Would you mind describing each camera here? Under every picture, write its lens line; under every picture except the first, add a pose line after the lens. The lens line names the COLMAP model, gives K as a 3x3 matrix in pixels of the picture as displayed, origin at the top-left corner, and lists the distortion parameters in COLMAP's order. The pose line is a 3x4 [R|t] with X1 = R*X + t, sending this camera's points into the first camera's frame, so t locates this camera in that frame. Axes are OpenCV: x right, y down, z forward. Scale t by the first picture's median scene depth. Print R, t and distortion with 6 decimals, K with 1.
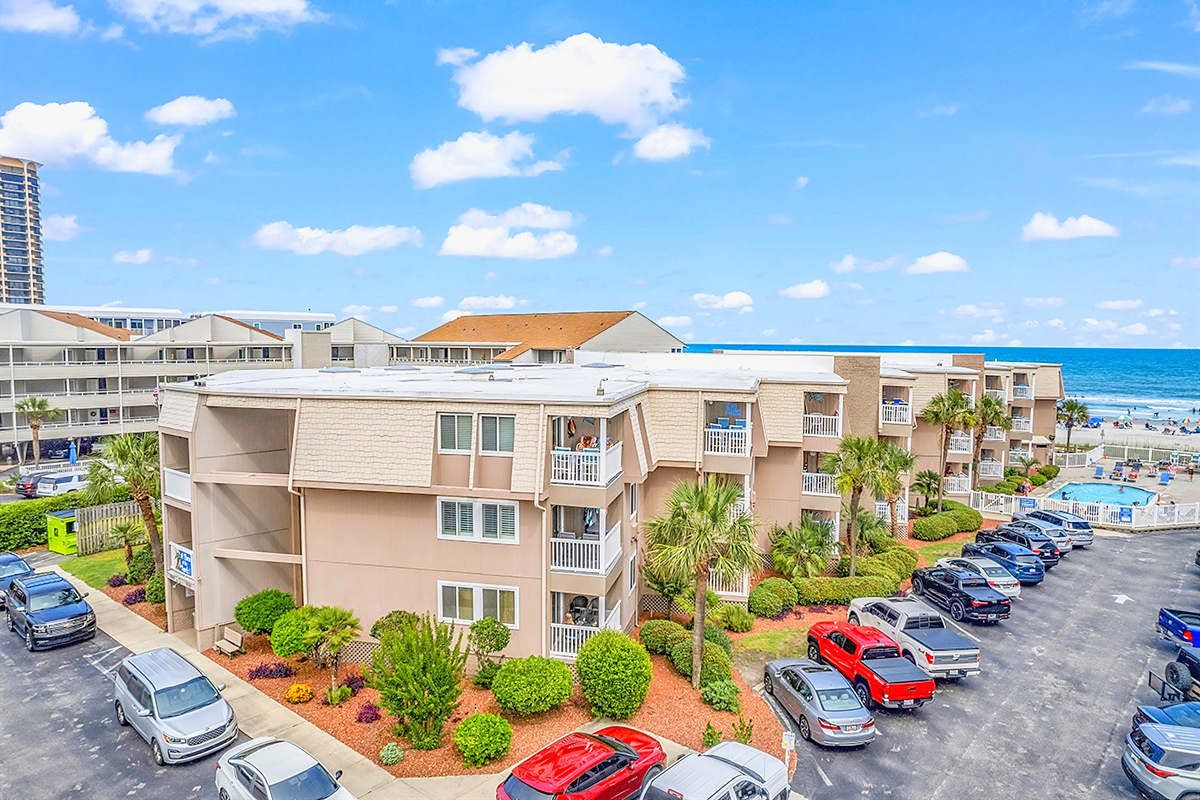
lens RADIAL K [[763.0, 0, 600.0], [0, 763.0, 400.0], [0, 0, 1]] dist [-0.085455, 0.077078]
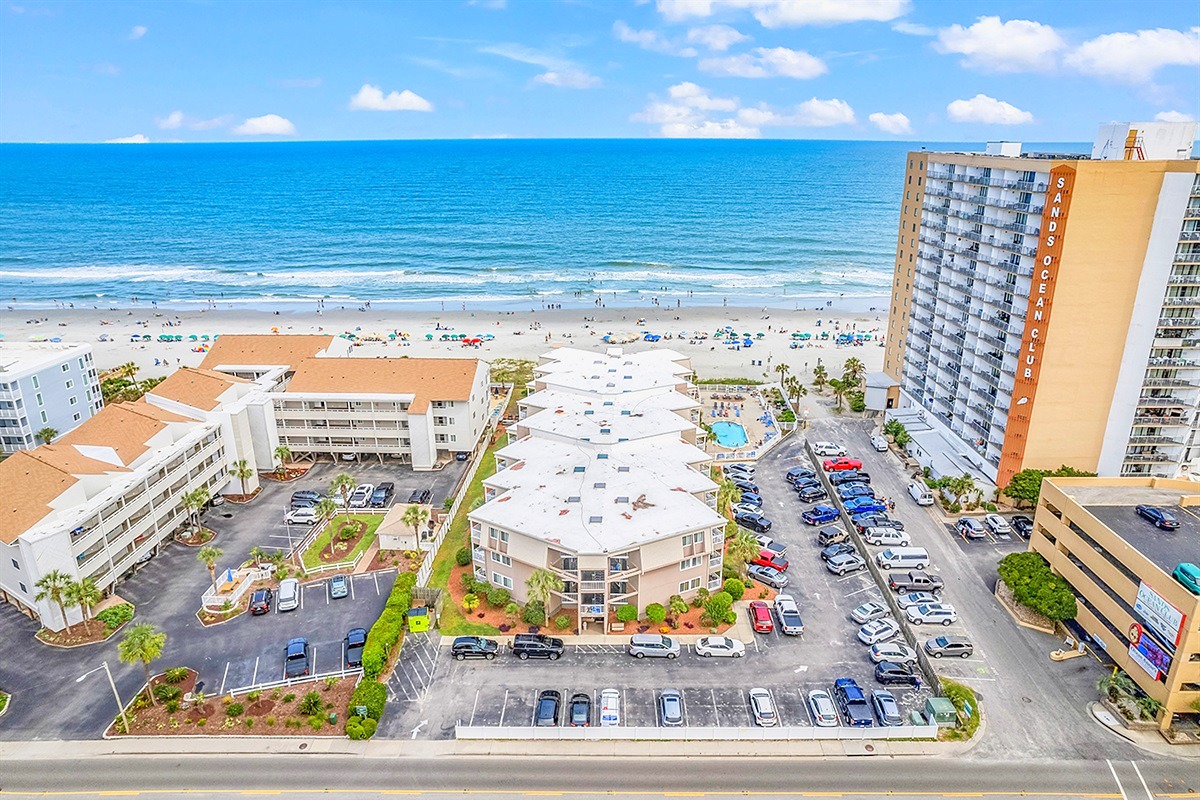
lens RADIAL K [[763.0, 0, 600.0], [0, 763.0, 400.0], [0, 0, 1]] dist [-0.085455, 0.077078]
pose [[0.769324, -0.216089, 0.601204, -2.277740], [0.051912, 0.959092, 0.278295, -1.443894], [-0.636746, -0.182890, 0.749070, -1.077268]]
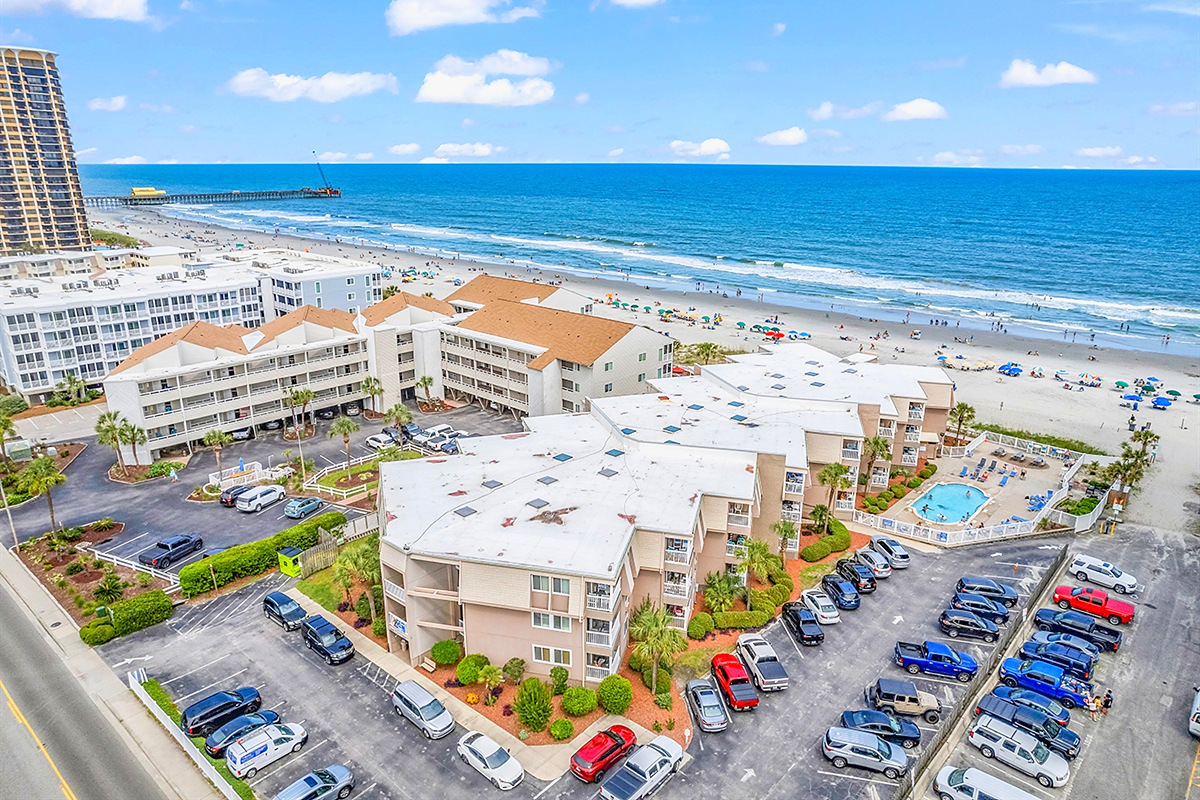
lens RADIAL K [[763.0, 0, 600.0], [0, 763.0, 400.0], [0, 0, 1]] dist [-0.085455, 0.077078]
pose [[0.999967, 0.004212, -0.007008, -0.015147], [-0.002475, 0.972804, 0.231615, -0.915465], [0.007793, -0.231590, 0.972782, -0.889313]]
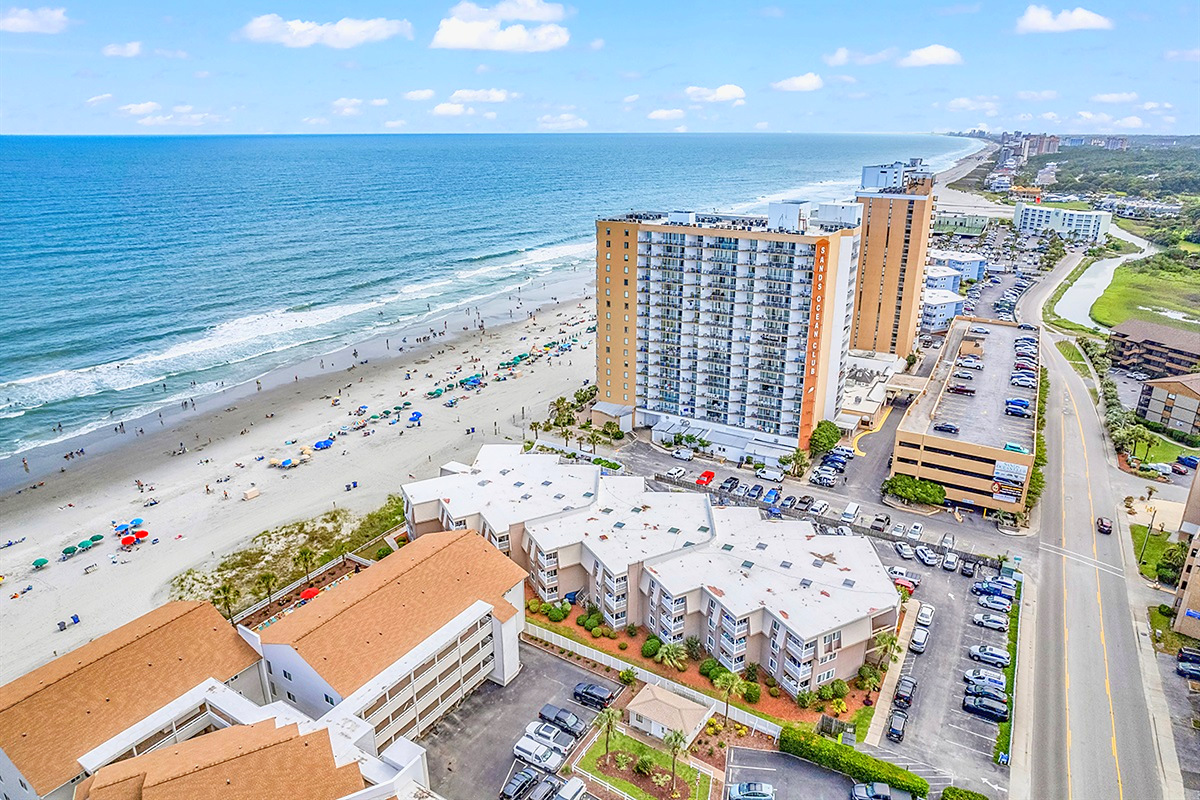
lens RADIAL K [[763.0, 0, 600.0], [0, 763.0, 400.0], [0, 0, 1]] dist [-0.085455, 0.077078]
pose [[-0.172518, -0.337934, 0.925223, -3.534459], [0.071406, 0.932545, 0.353923, -2.419502], [-0.982415, 0.127125, -0.136750, 2.978156]]
